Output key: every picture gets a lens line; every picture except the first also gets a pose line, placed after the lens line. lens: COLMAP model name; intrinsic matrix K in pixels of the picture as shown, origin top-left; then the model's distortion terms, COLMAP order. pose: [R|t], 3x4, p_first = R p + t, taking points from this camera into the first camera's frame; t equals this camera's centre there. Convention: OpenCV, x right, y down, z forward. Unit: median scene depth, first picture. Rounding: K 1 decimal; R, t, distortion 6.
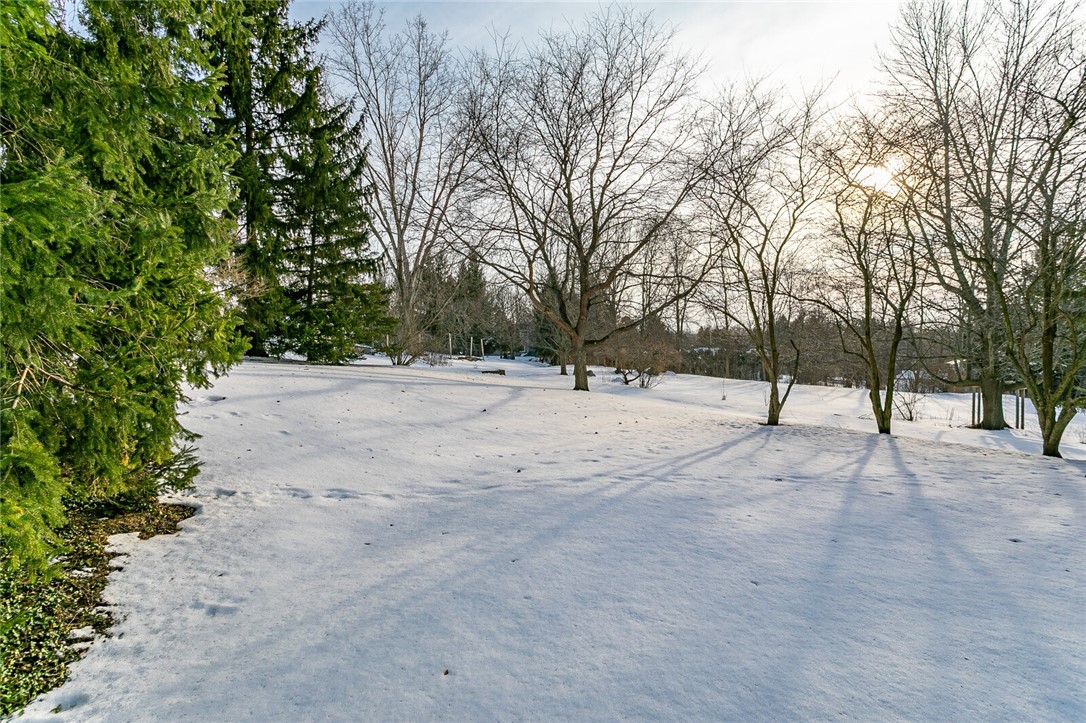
lens RADIAL K [[512.1, 0, 539.5], [0, 512.1, 355.1], [0, 0, 1]] dist [-0.001029, 0.000946]
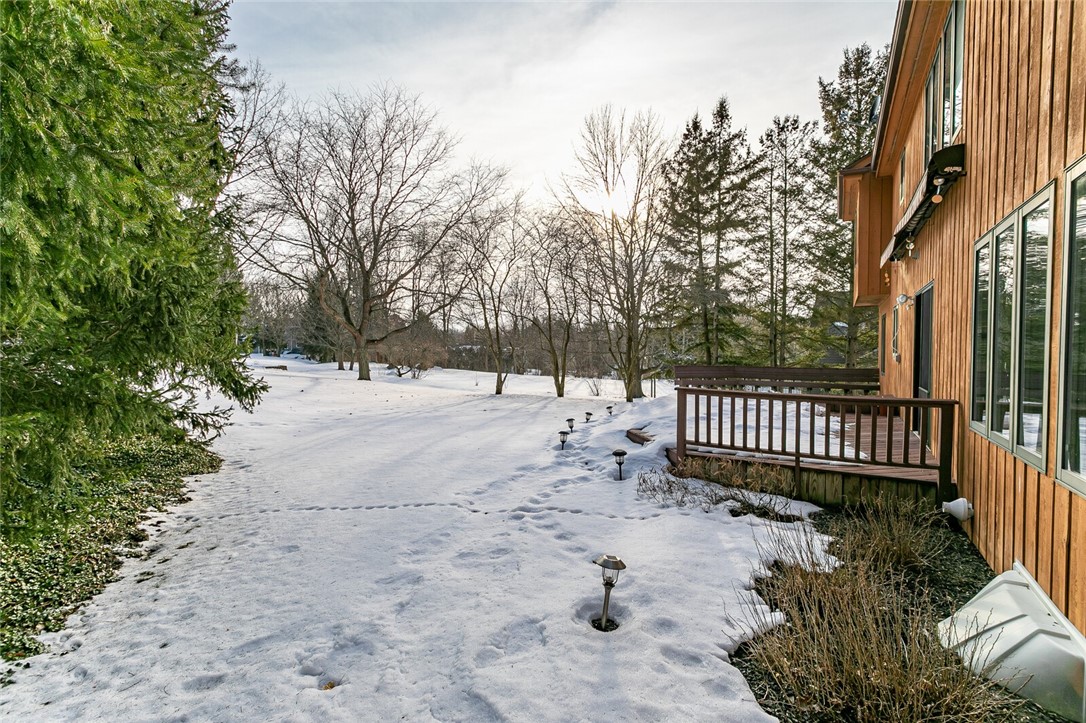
lens RADIAL K [[512.1, 0, 538.7], [0, 512.1, 359.9], [0, 0, 1]] dist [-0.001029, 0.000946]
pose [[0.903712, -0.008011, 0.428066, -0.062823], [0.001990, 0.999893, 0.014509, 0.002522], [-0.428136, -0.012260, 0.903631, -0.274719]]
